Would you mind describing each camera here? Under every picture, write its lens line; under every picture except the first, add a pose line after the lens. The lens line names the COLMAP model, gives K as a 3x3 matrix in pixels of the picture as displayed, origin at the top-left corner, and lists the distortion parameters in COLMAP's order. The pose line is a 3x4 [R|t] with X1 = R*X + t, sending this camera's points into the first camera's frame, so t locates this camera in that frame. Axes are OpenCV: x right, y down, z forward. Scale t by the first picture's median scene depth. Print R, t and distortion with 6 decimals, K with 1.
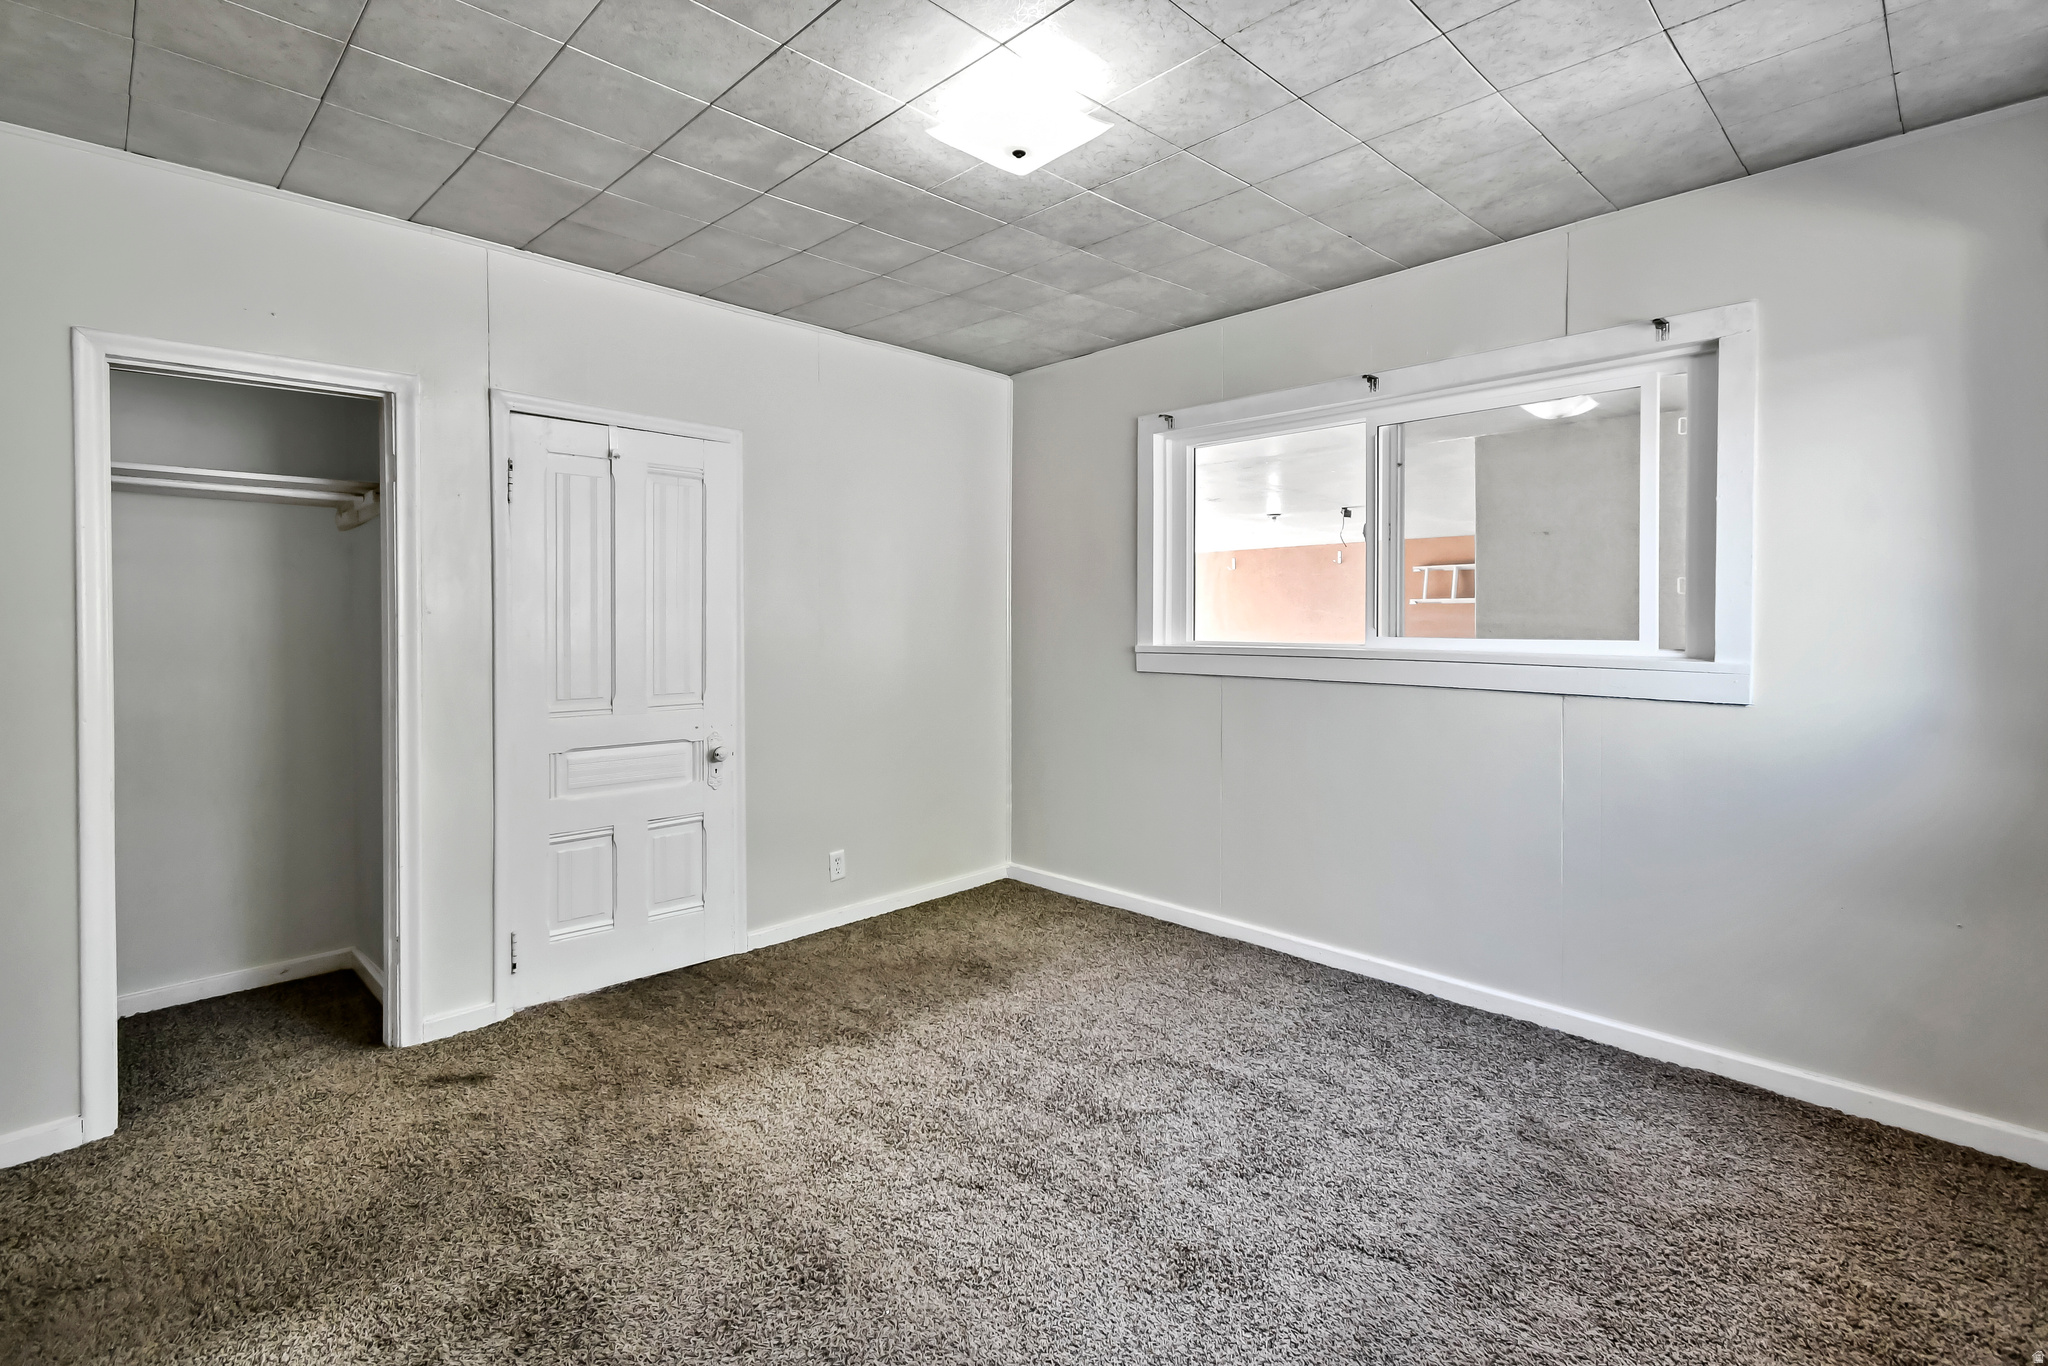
lens RADIAL K [[957.3, 0, 1001.9], [0, 957.3, 624.4], [0, 0, 1]] dist [0.000879, -0.000132]
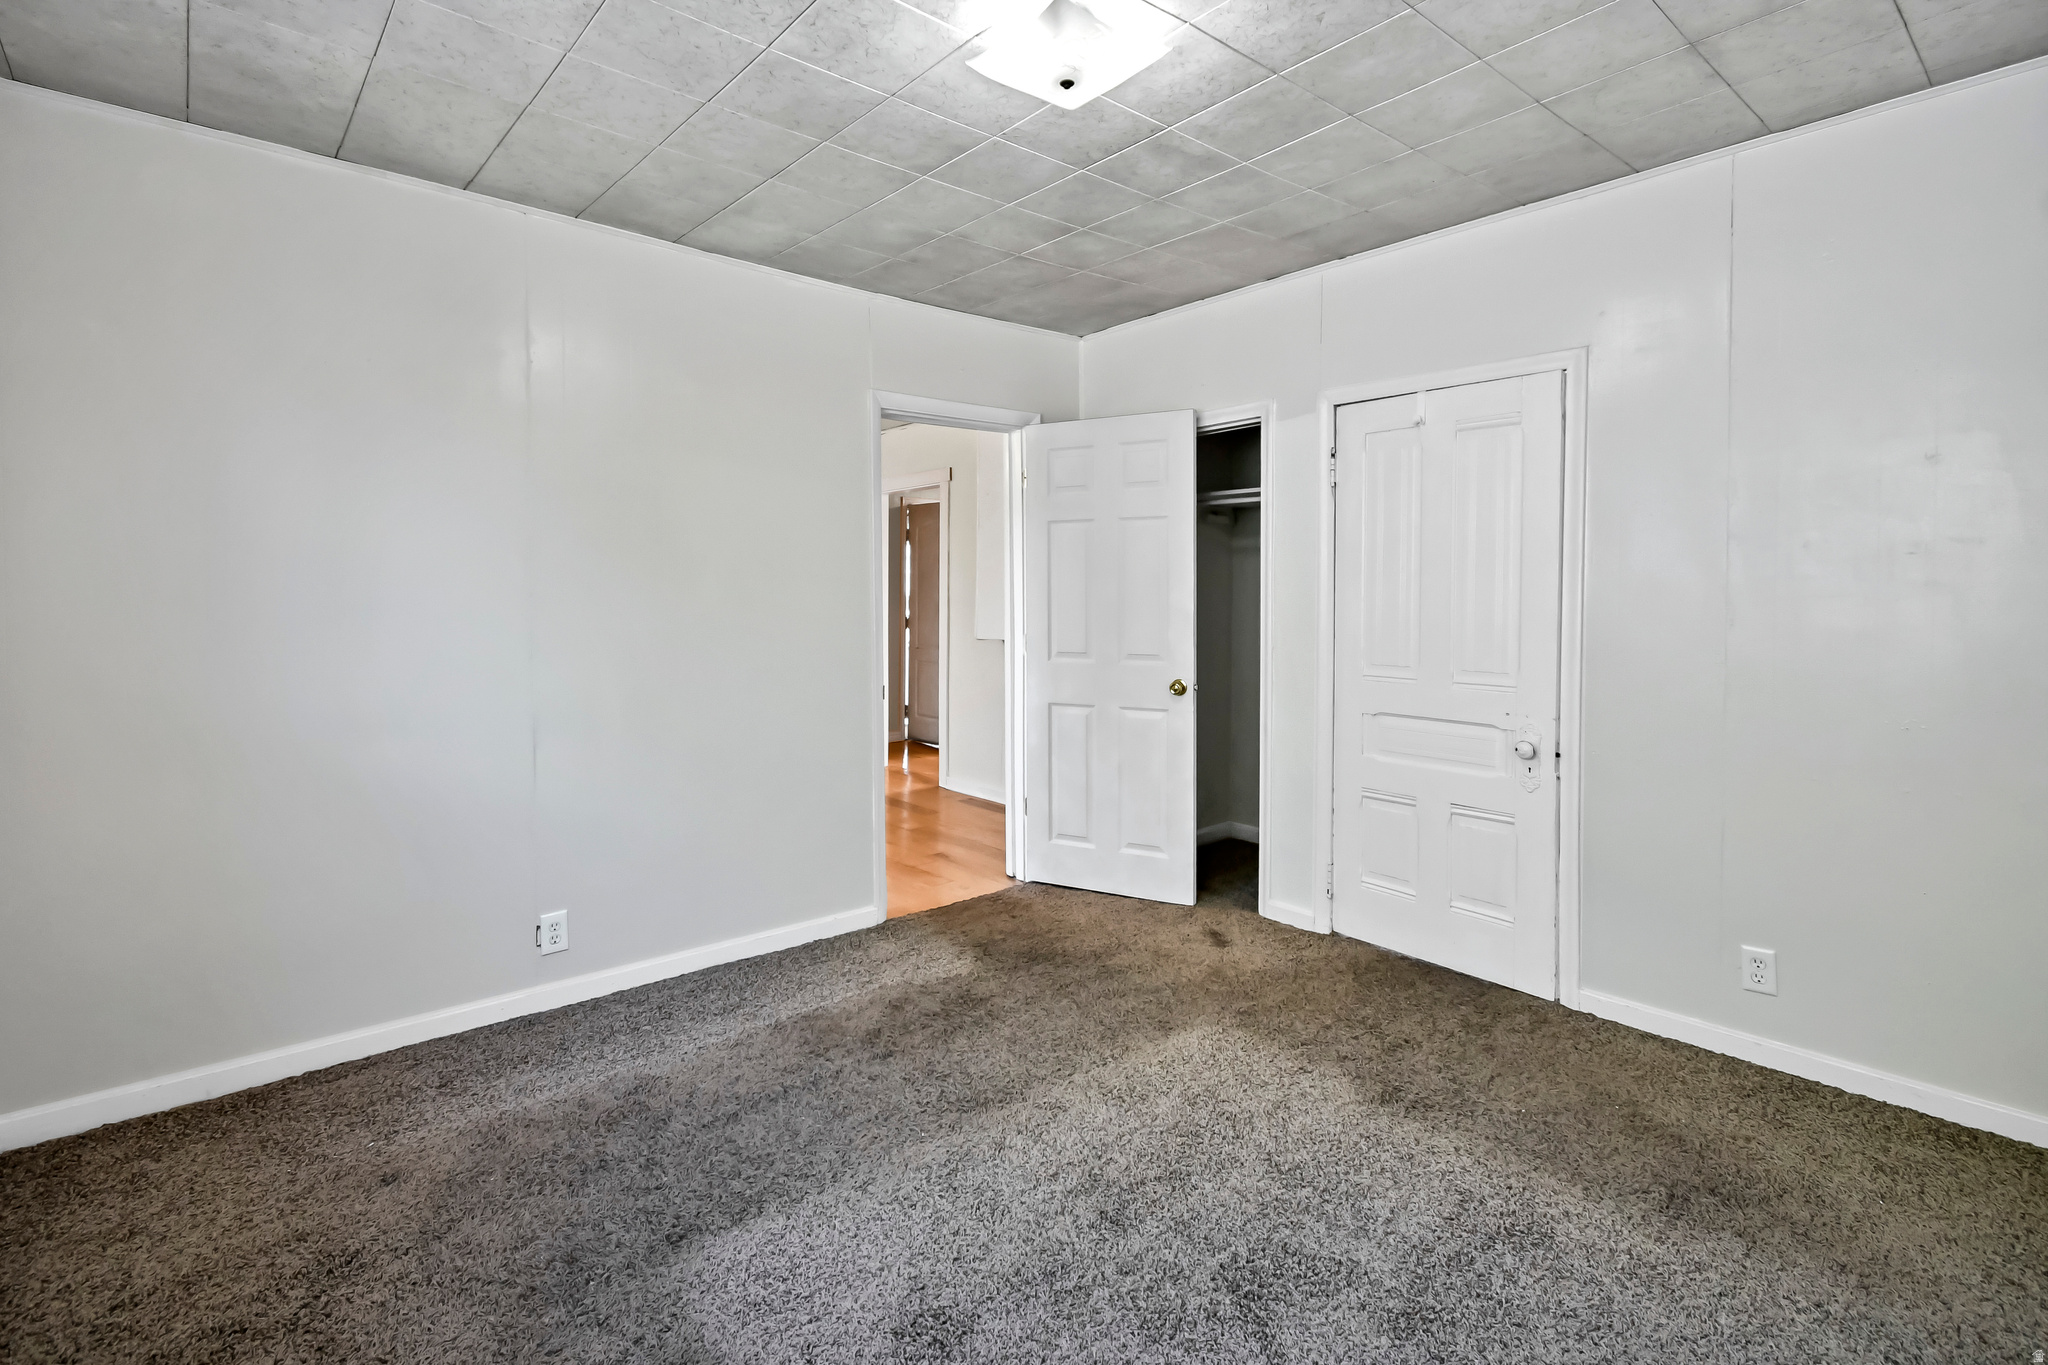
lens RADIAL K [[957.3, 0, 1001.9], [0, 957.3, 623.9], [0, 0, 1]] dist [0.000879, -0.000132]
pose [[-0.082779, 0.040393, -0.995749, 0.665206], [0.001857, 0.999183, 0.040378, -0.012680], [0.996566, 0.001493, -0.082786, 0.712417]]
